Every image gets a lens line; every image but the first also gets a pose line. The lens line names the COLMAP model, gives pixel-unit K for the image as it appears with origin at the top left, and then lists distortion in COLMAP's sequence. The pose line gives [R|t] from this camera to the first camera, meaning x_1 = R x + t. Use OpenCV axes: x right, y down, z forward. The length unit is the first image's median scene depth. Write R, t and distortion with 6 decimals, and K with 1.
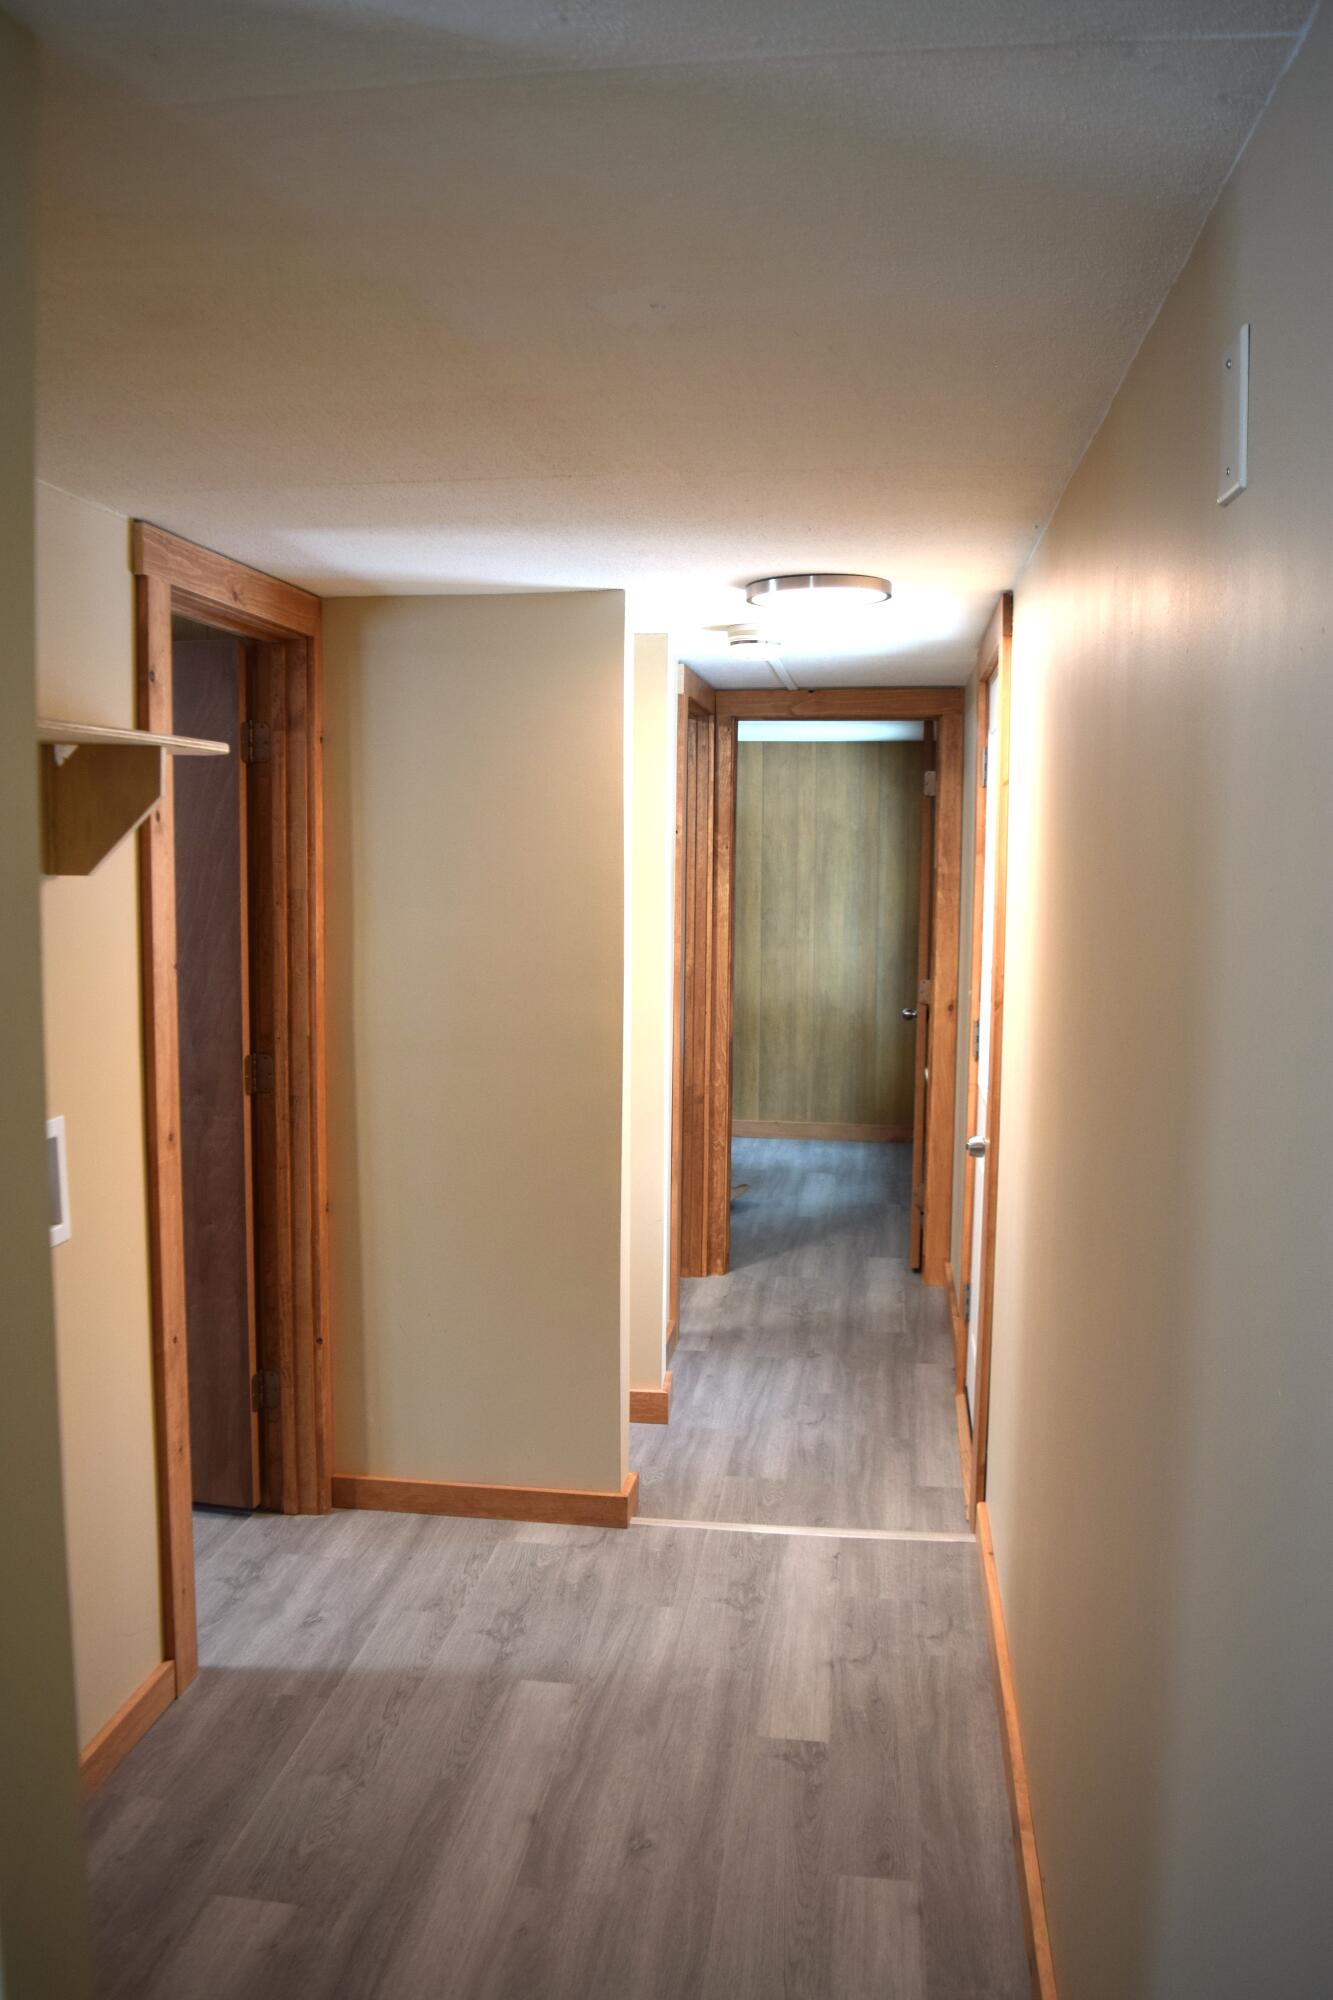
lens RADIAL K [[1569.7, 0, 652.2], [0, 1569.7, 996.8], [0, 0, 1]] dist [-0.098982, 0.023551]
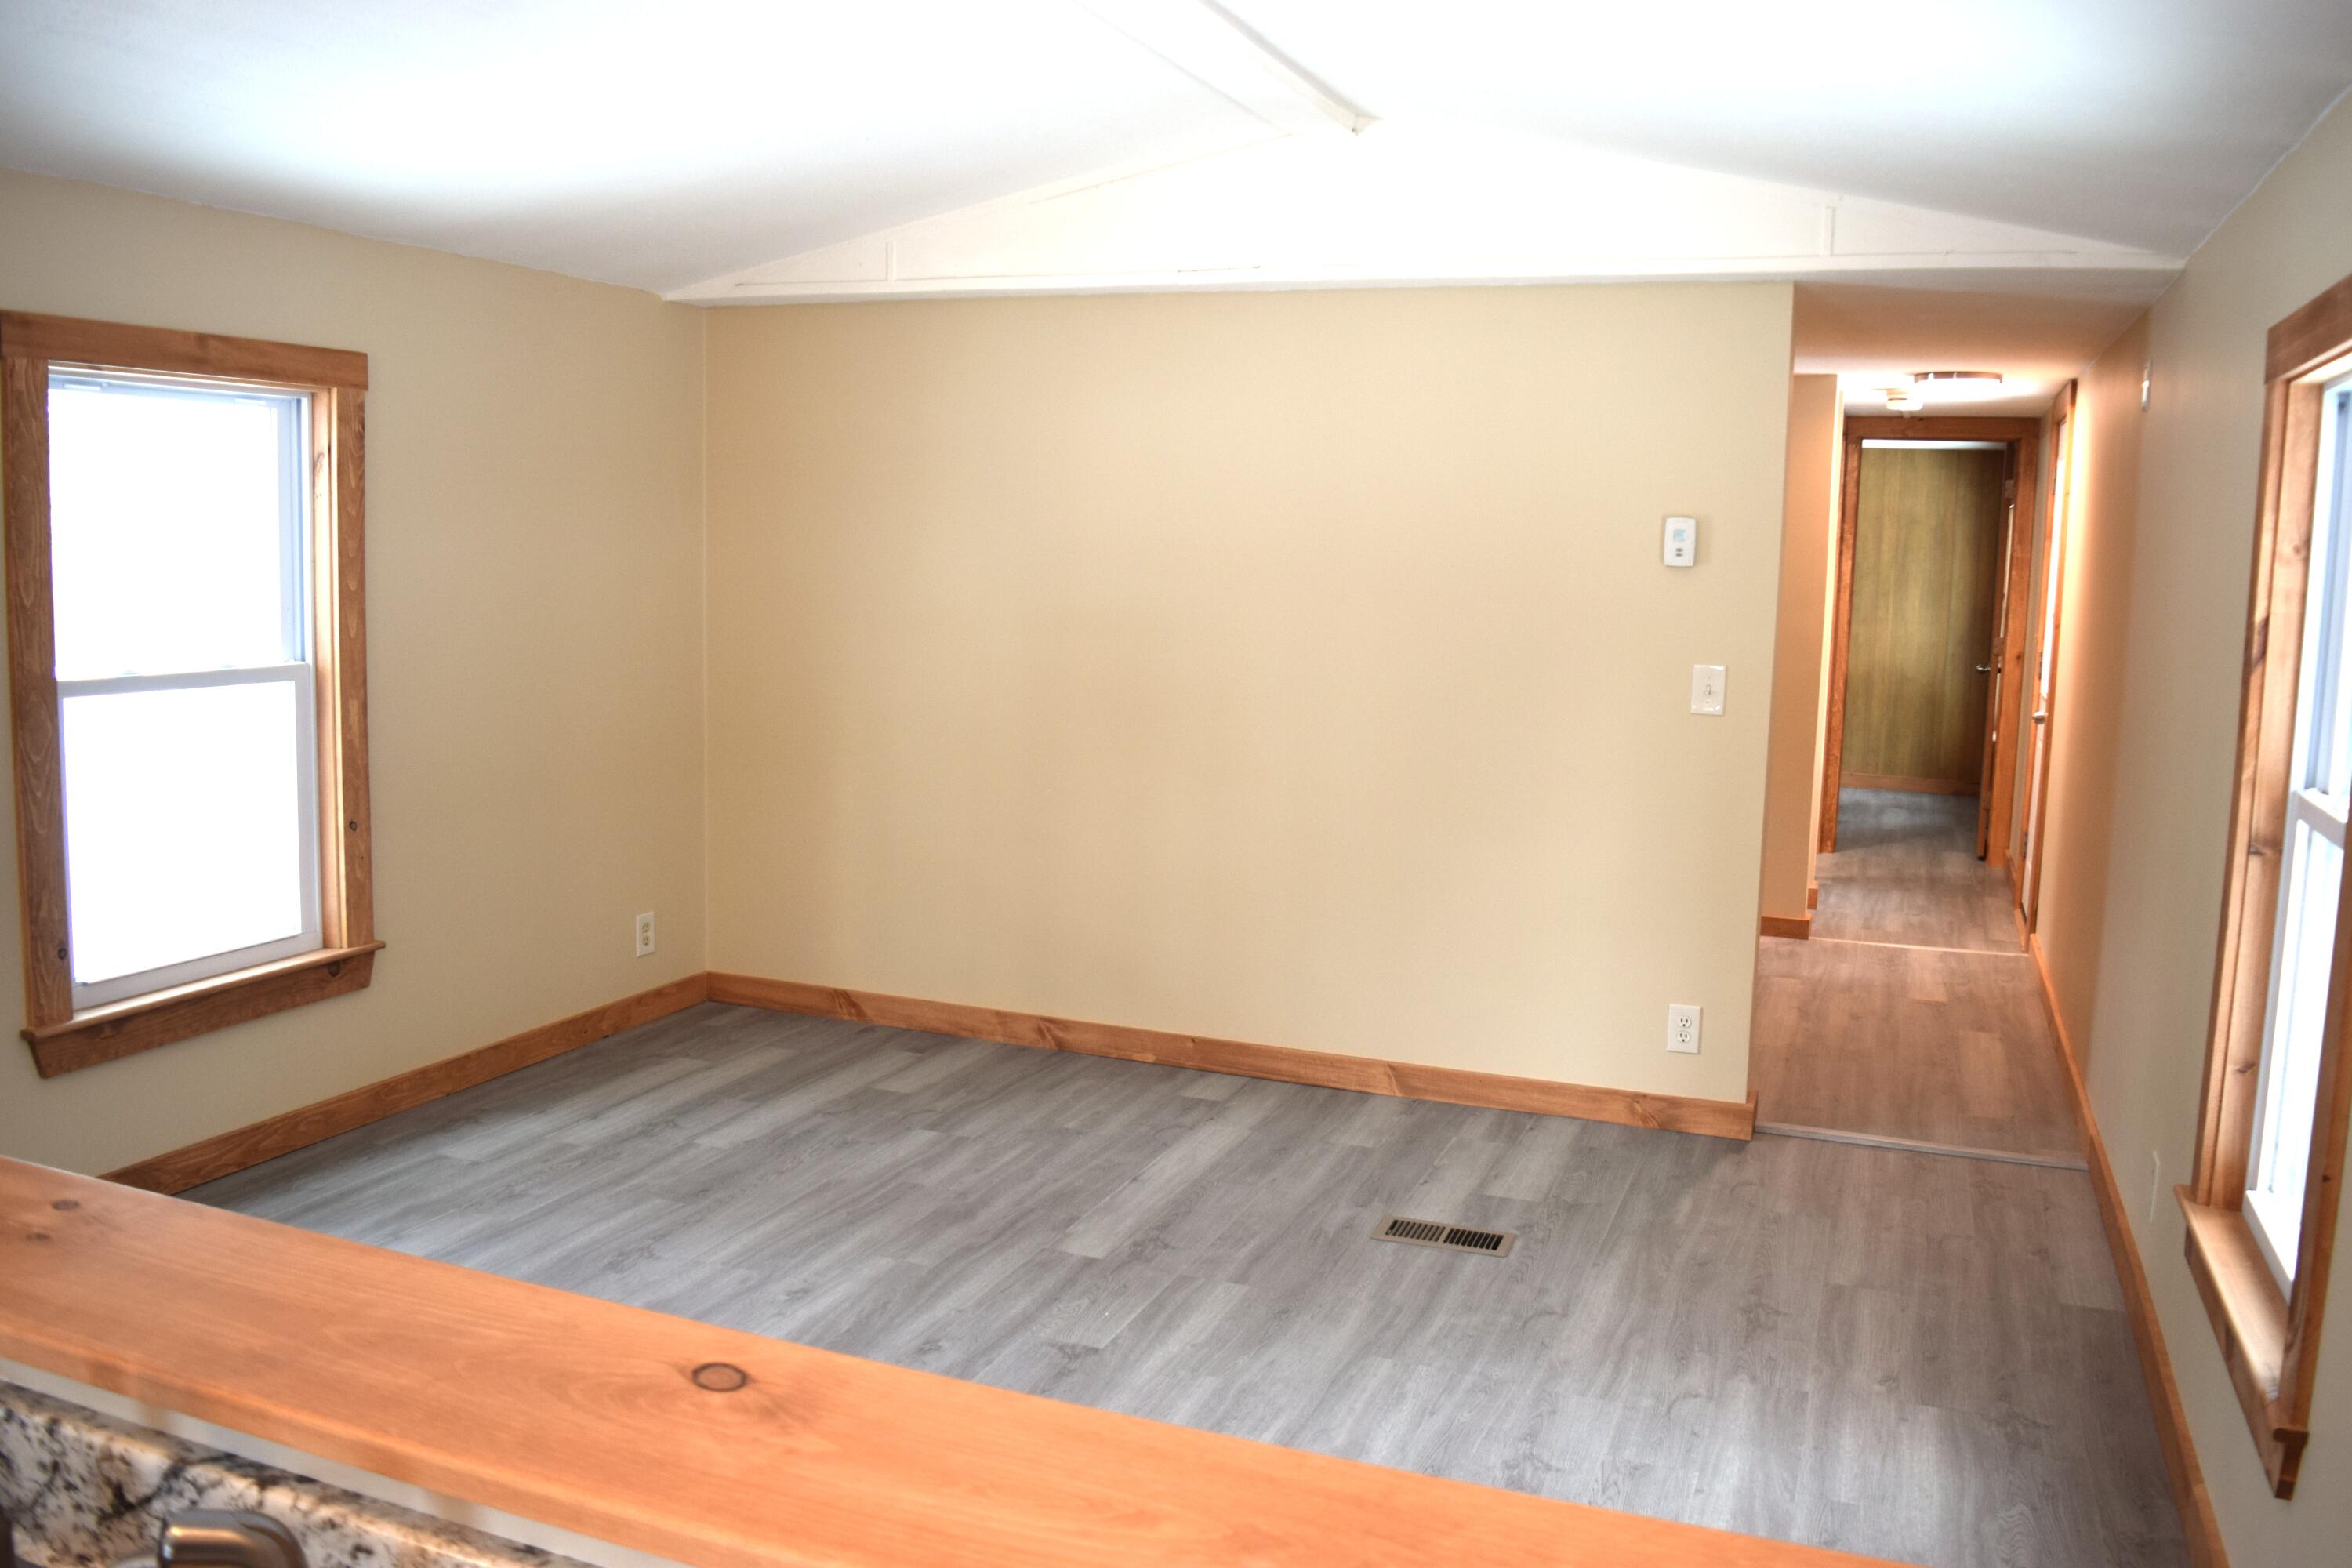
lens RADIAL K [[1846.0, 0, 1197.3], [0, 1846.0, 772.6], [0, 0, 1]] dist [-0.098982, 0.023551]
pose [[0.974426, 0.043468, -0.220465, -0.162558], [-0.037206, 0.998780, 0.032476, 0.089099], [0.221608, -0.023442, 0.974854, -0.732462]]
